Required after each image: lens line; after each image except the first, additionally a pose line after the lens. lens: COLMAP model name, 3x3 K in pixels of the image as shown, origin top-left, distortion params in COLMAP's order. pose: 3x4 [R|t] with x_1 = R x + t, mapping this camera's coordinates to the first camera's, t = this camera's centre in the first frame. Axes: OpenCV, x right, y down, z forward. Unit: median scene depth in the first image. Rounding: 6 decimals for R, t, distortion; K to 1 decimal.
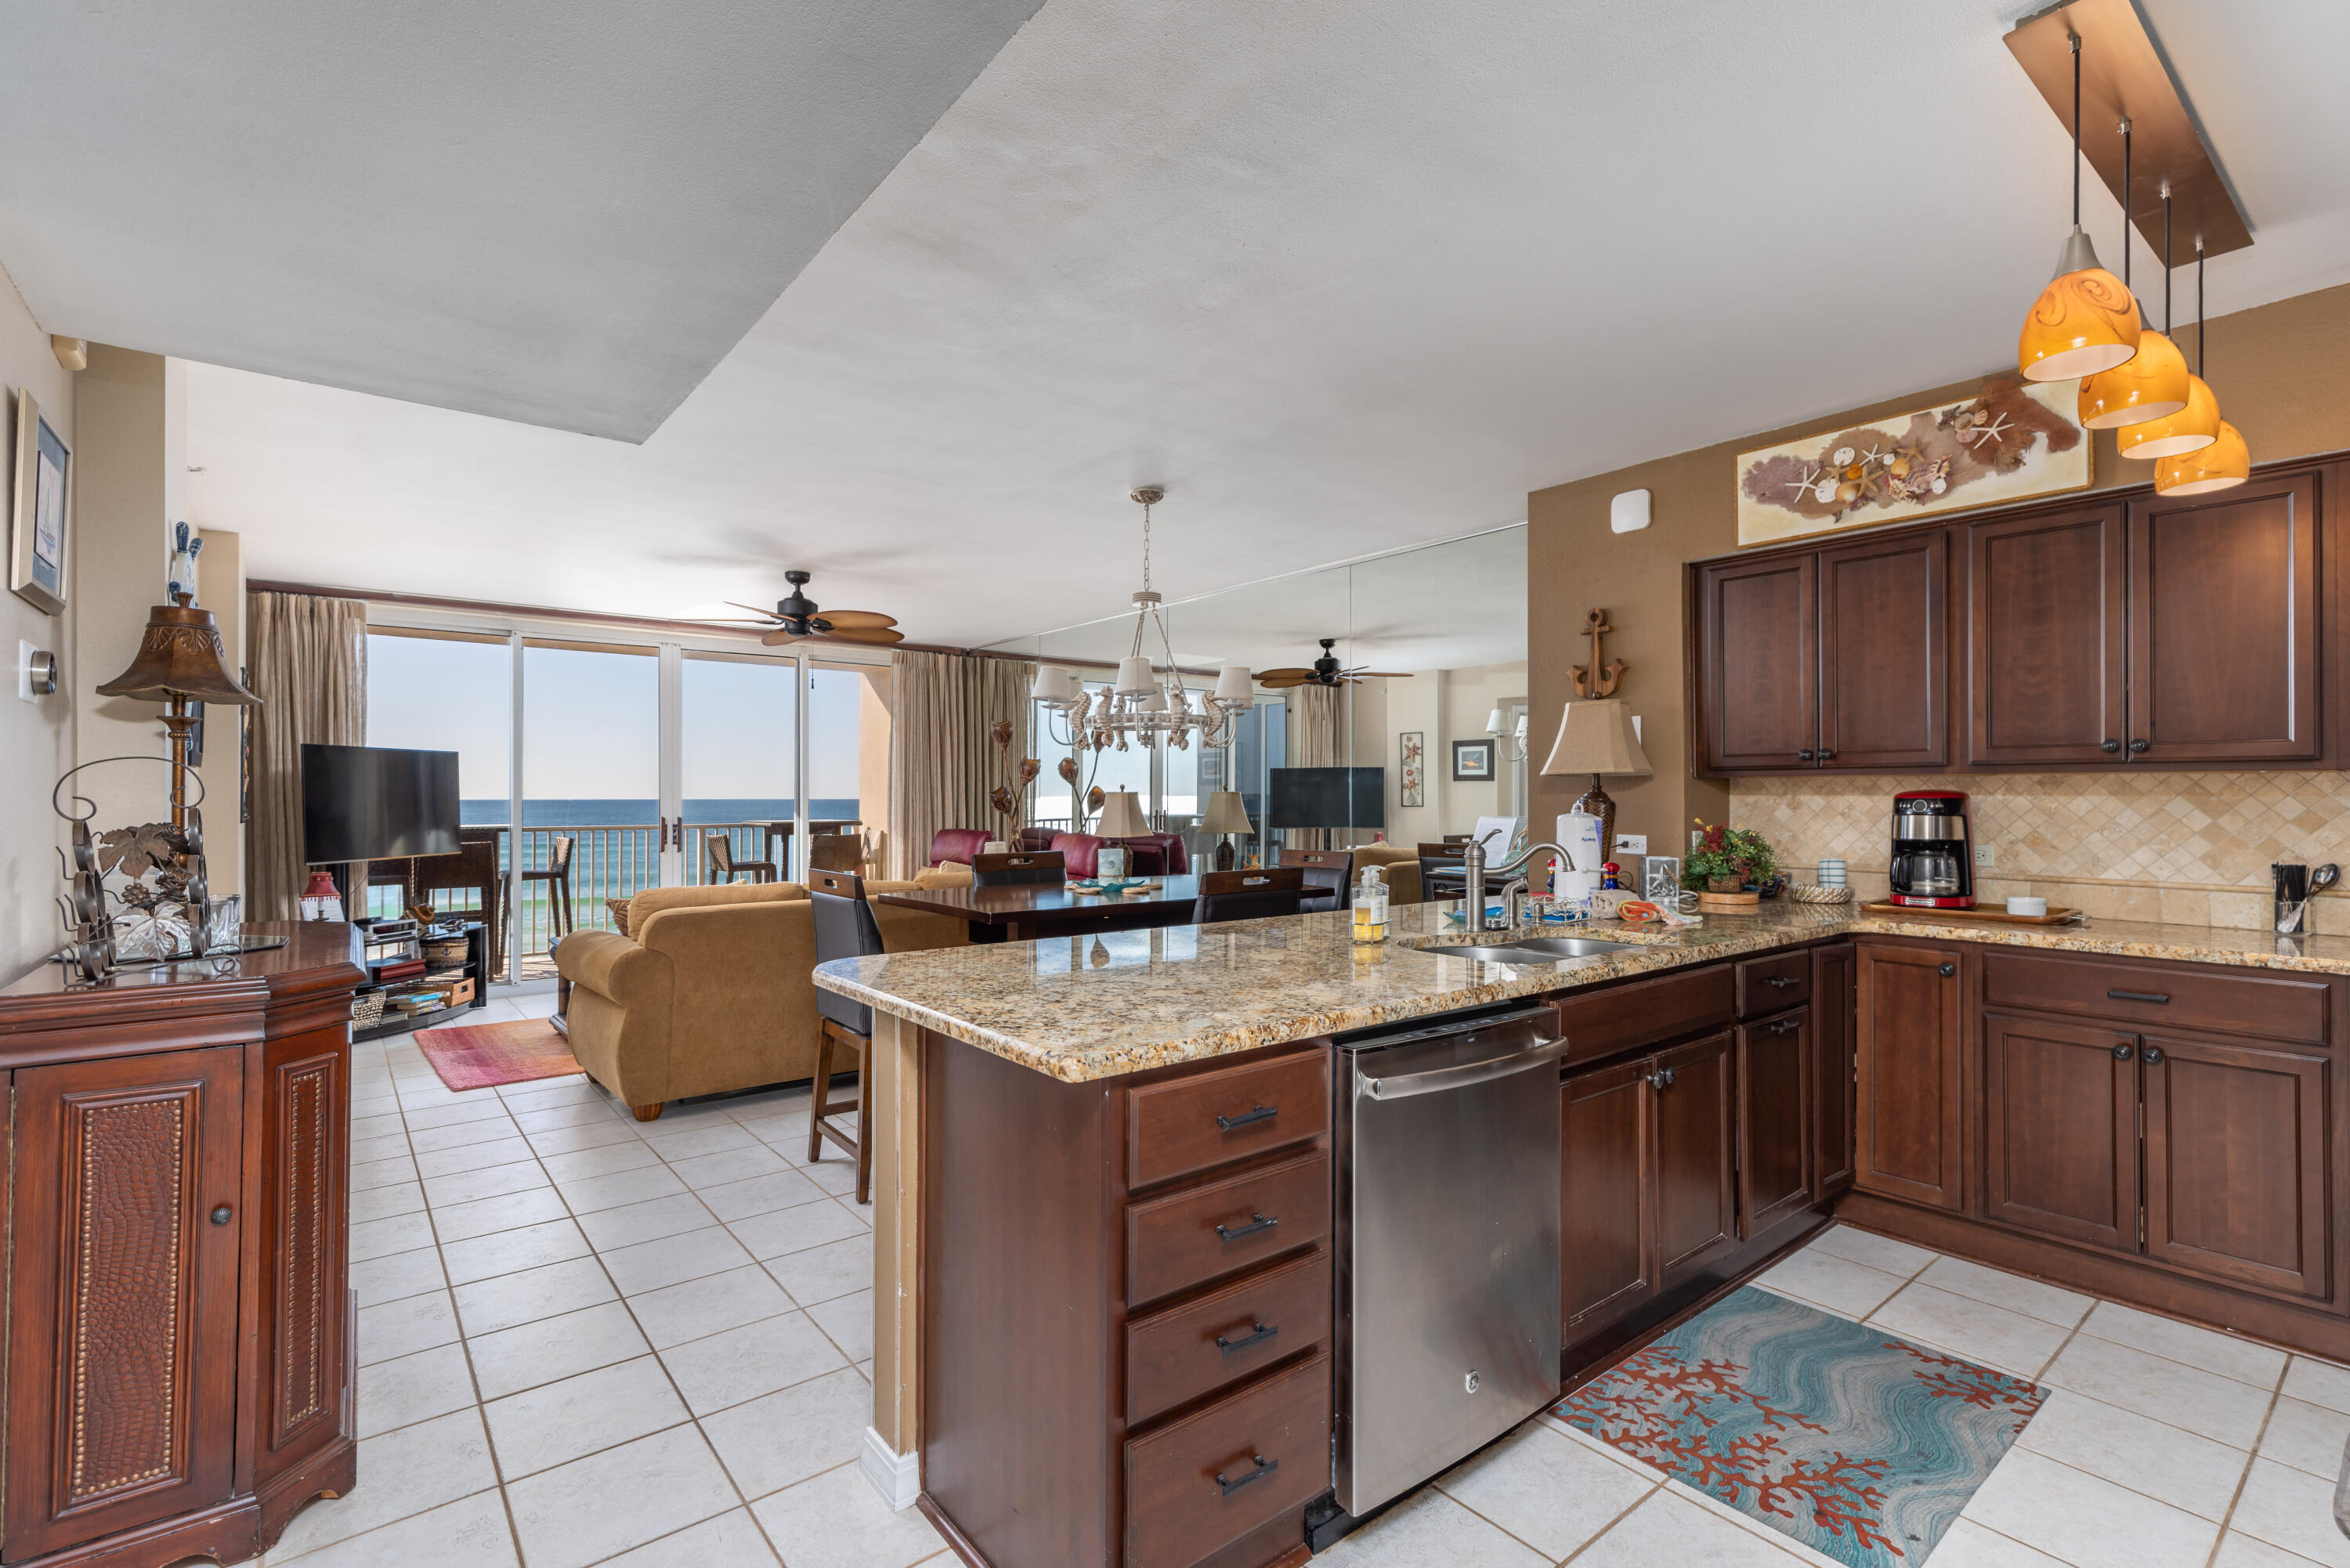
lens RADIAL K [[1053.0, 0, 1182.3], [0, 1053.0, 789.1], [0, 0, 1]] dist [0.001268, 0.000271]
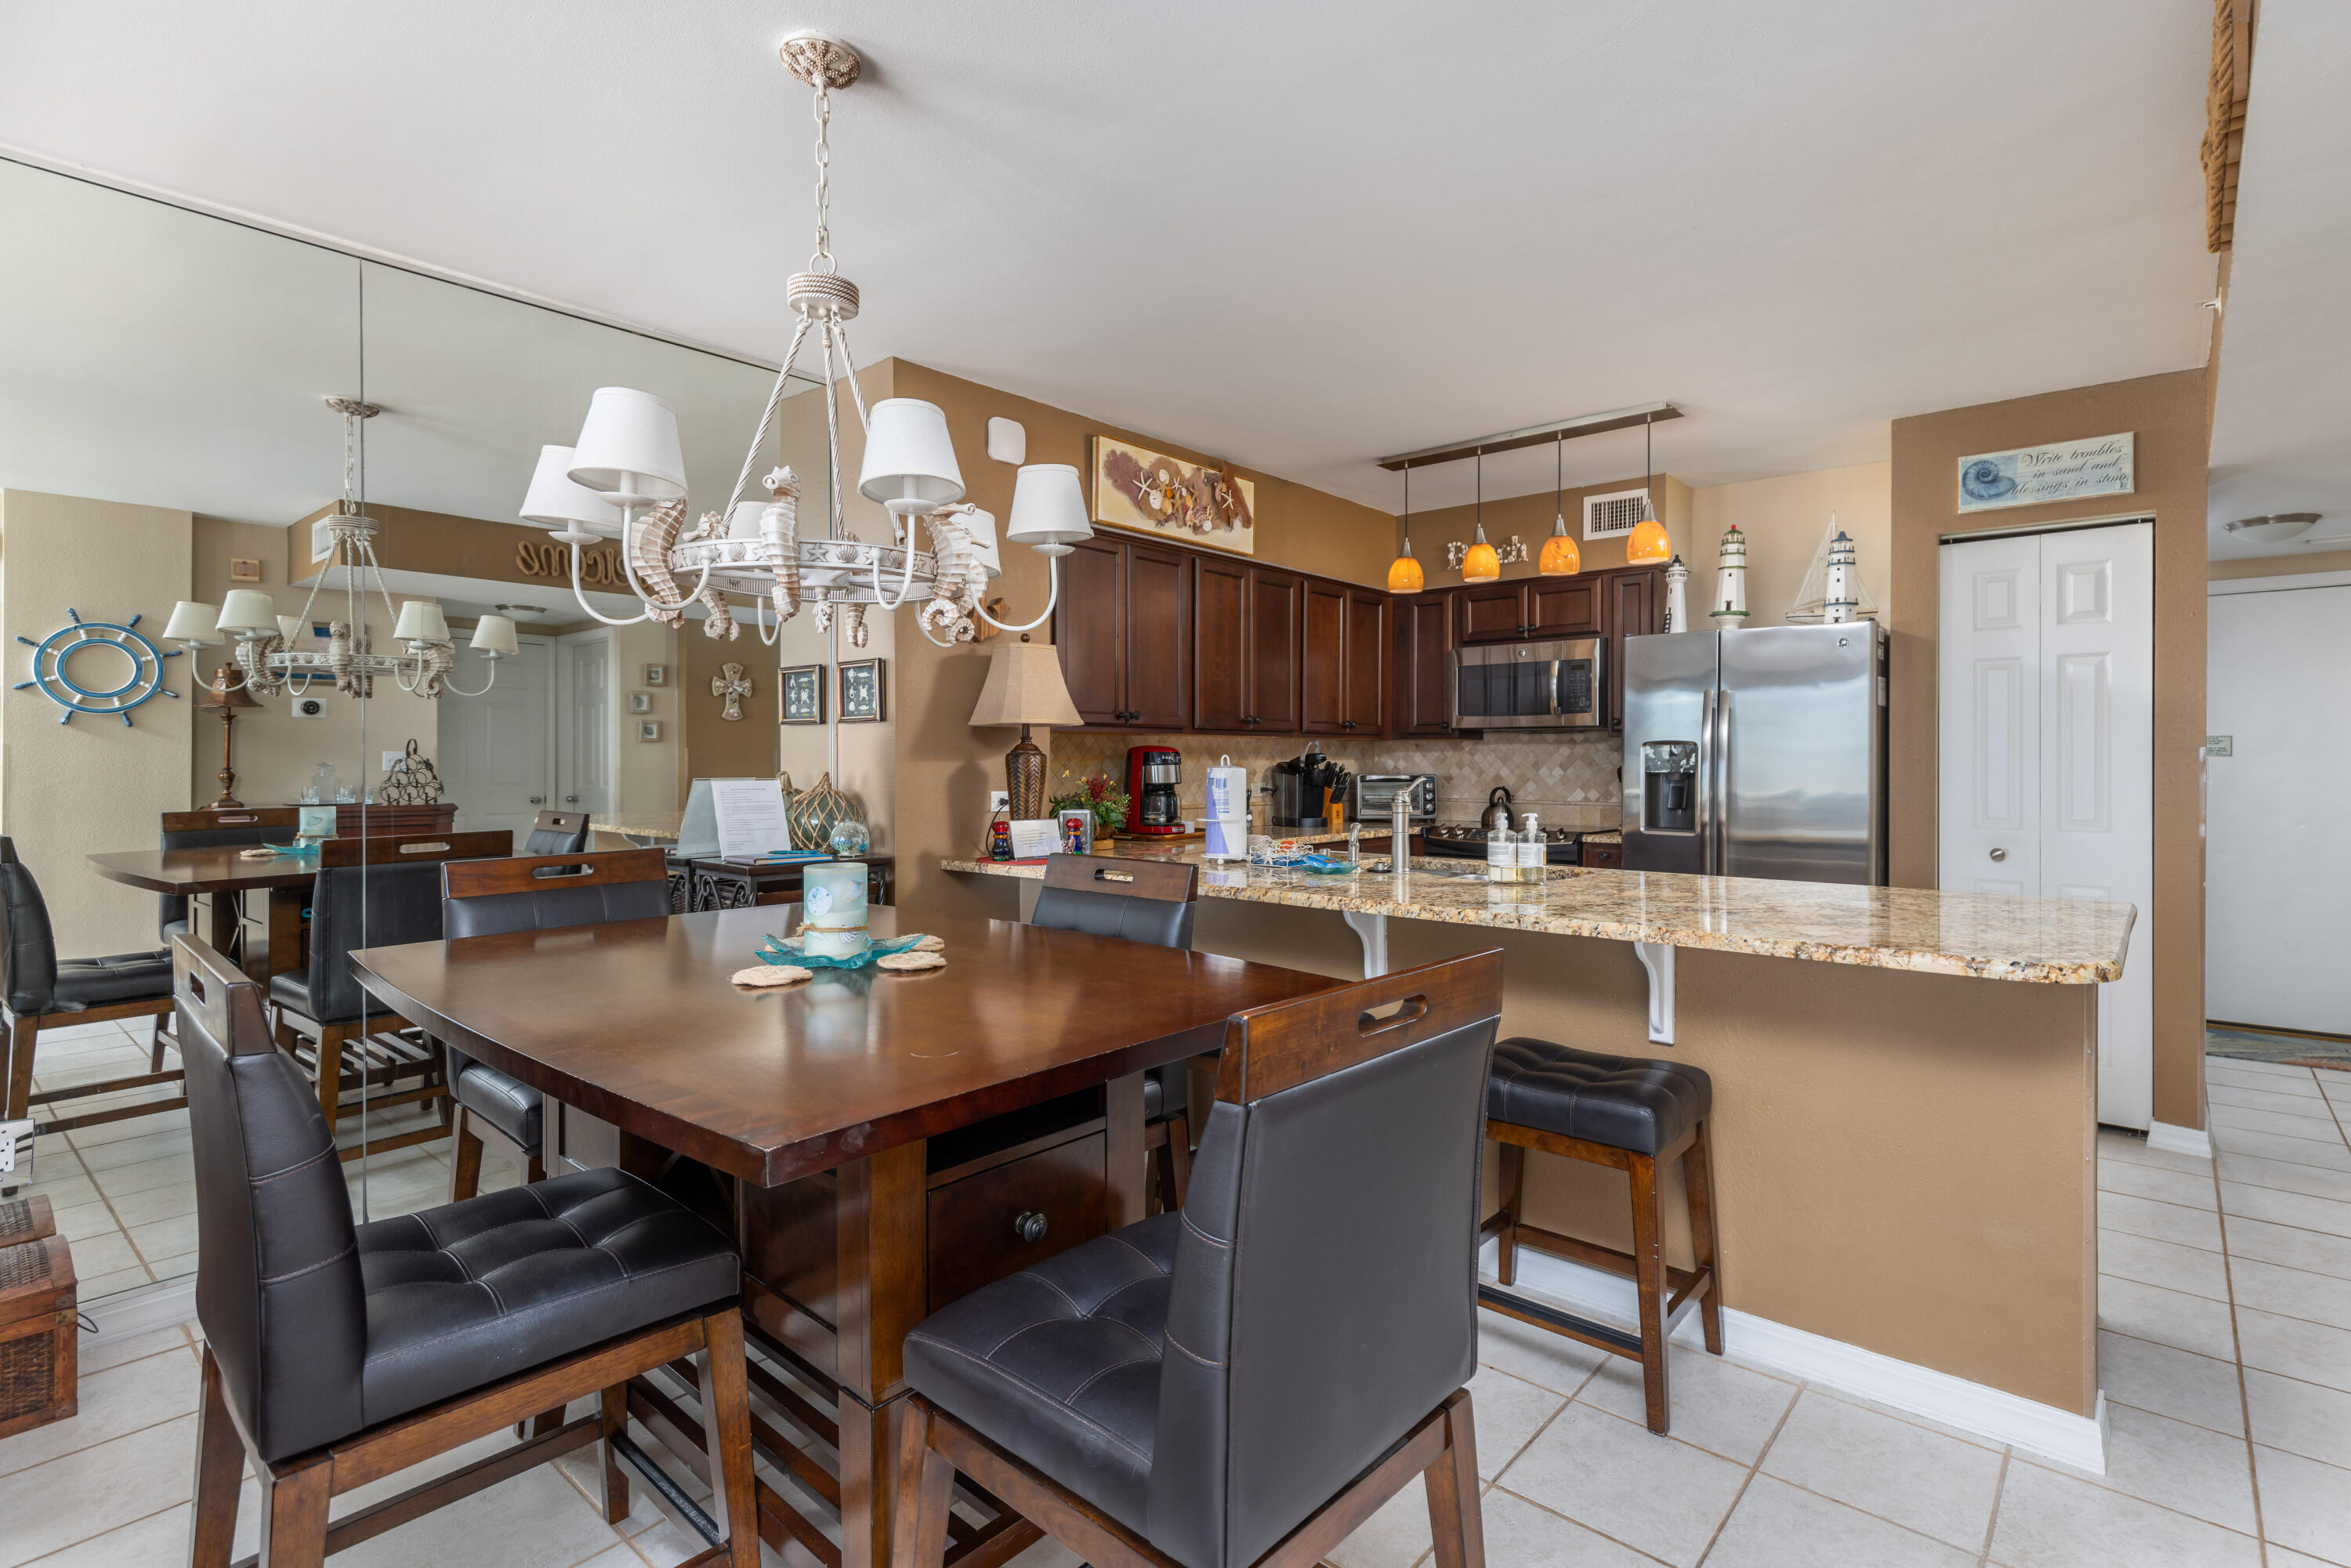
lens RADIAL K [[1107.9, 0, 1180.4], [0, 1107.9, 775.3], [0, 0, 1]] dist [0.013117, -0.000026]
pose [[-0.165446, -0.013541, 0.986126, -0.729387], [-0.002851, 0.999908, 0.013252, 0.021076], [-0.986215, -0.000618, -0.165470, 1.303281]]
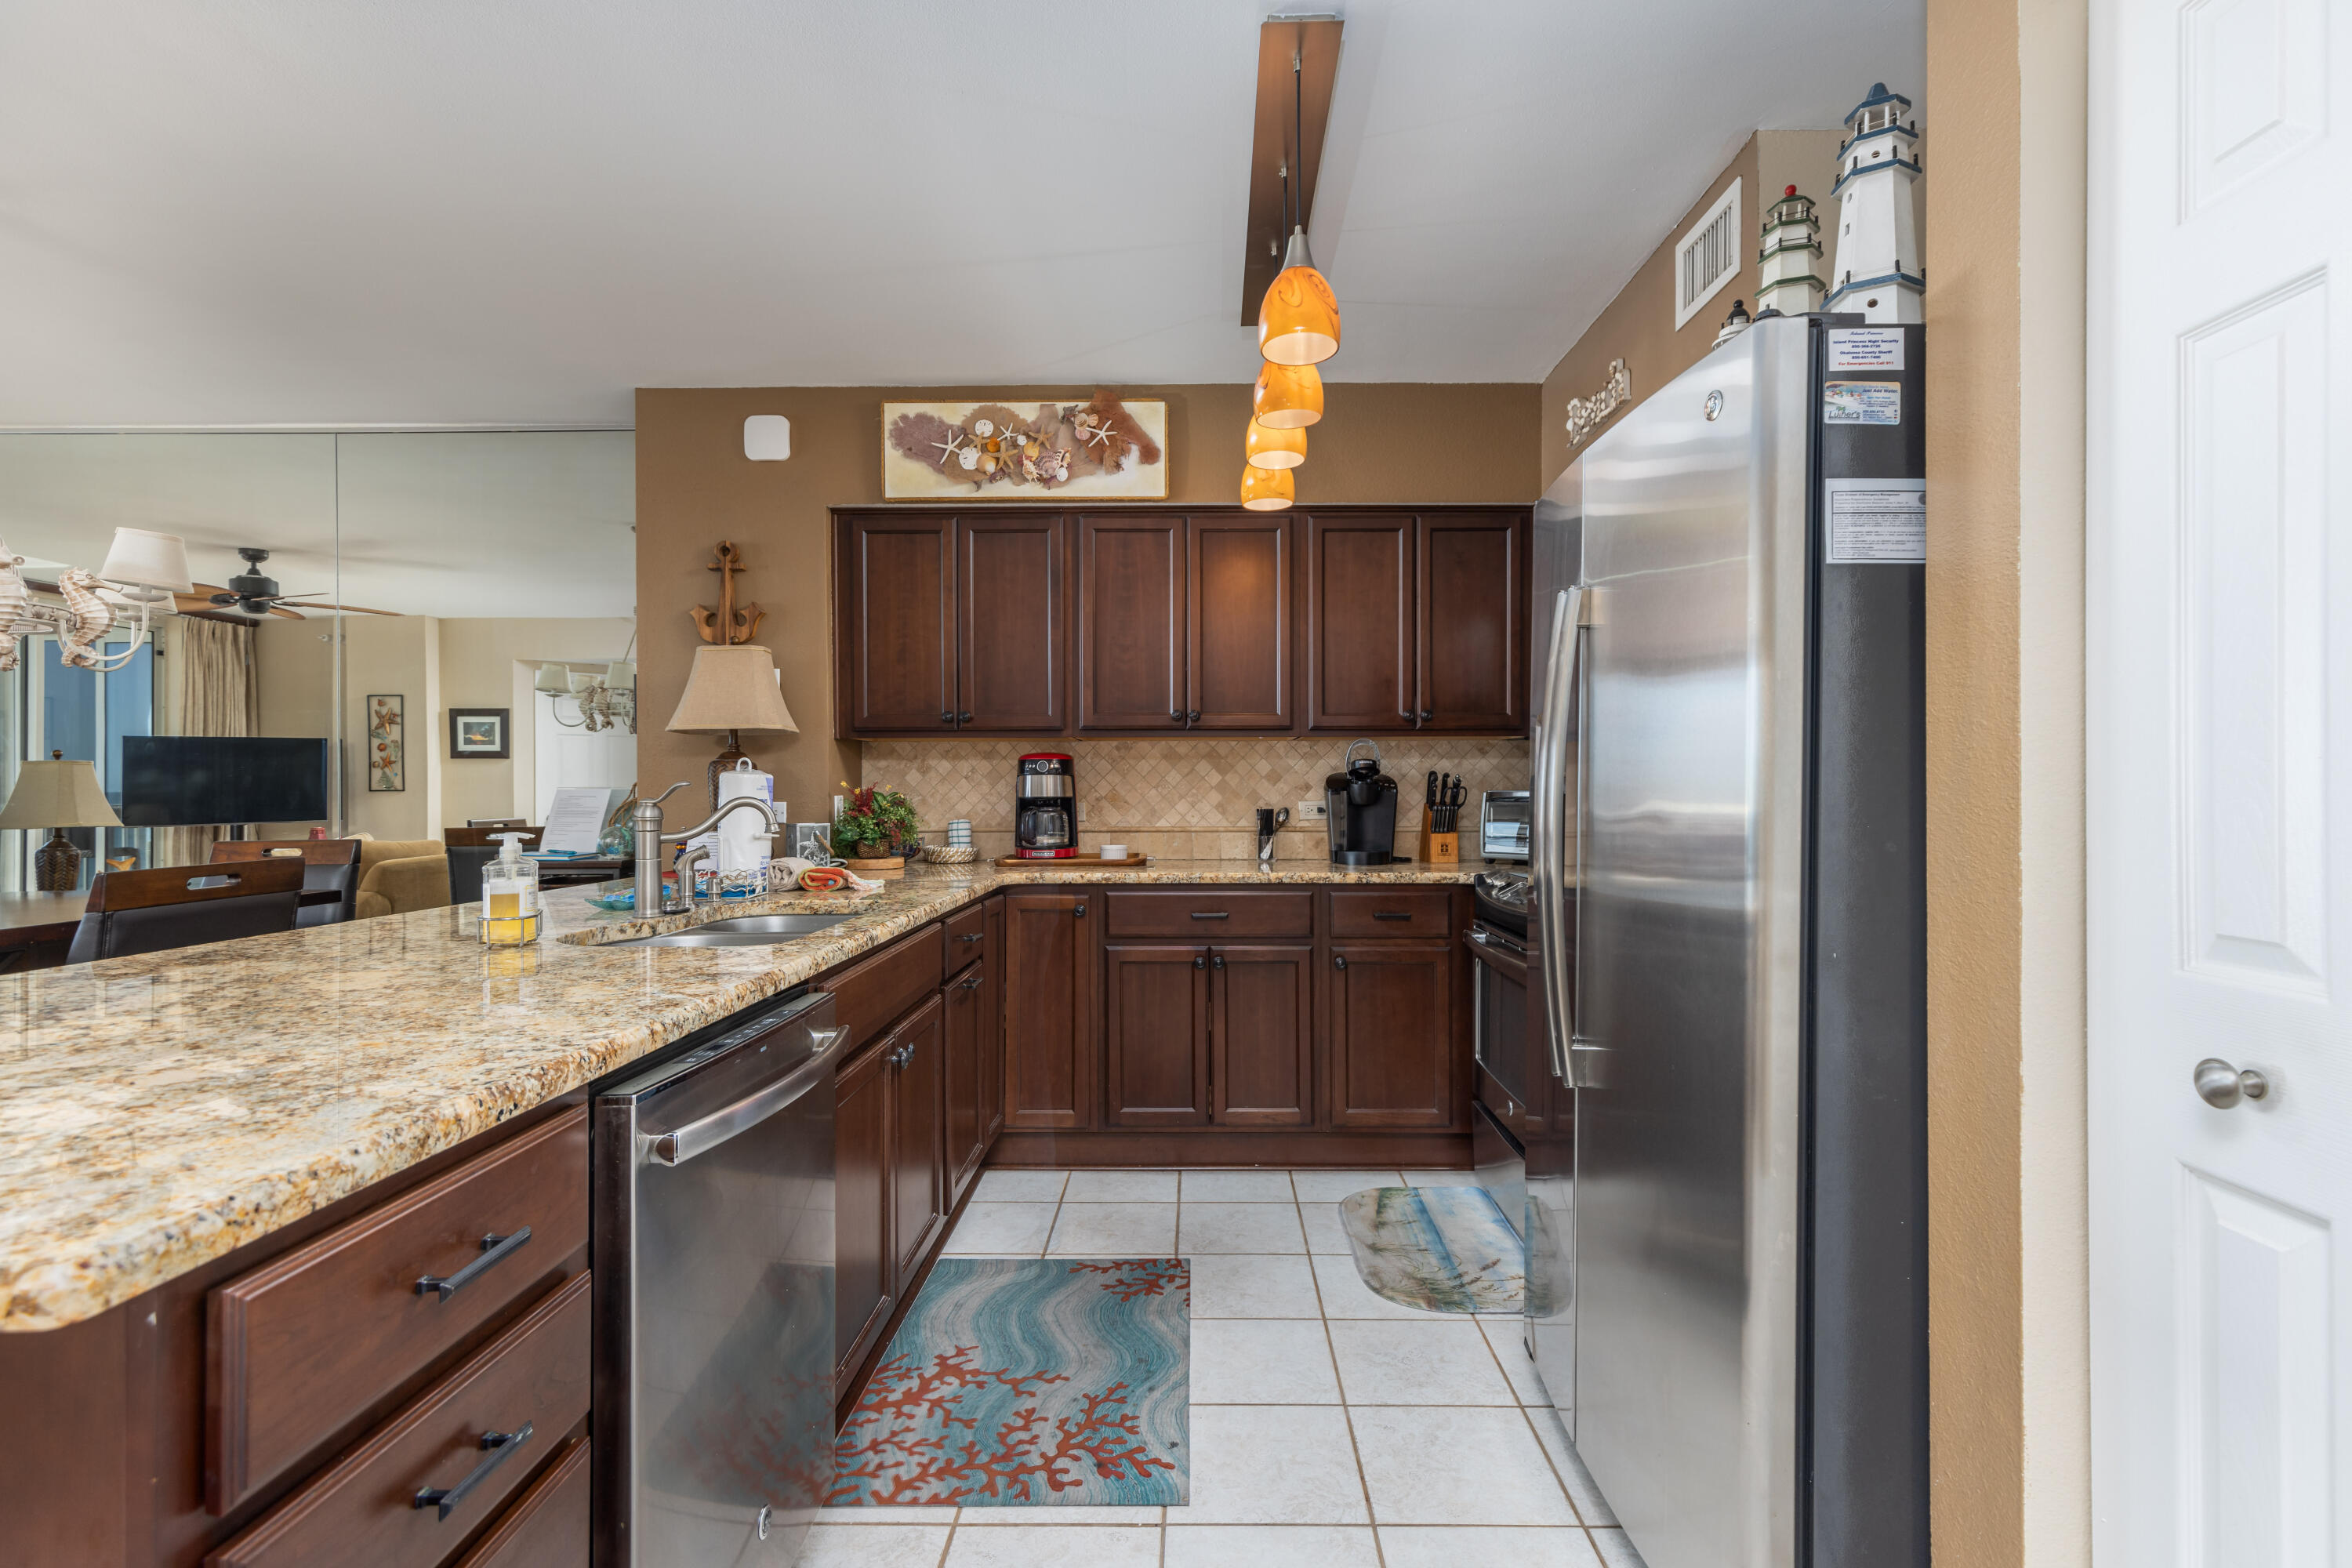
lens RADIAL K [[1076.3, 0, 1187.9], [0, 1076.3, 787.3], [0, 0, 1]] dist [0.009585, 0.000447]
pose [[0.635238, -0.004285, 0.772304, -0.069172], [-0.000206, 0.999984, 0.005718, 0.033284], [-0.772316, -0.003792, 0.635227, 0.187428]]
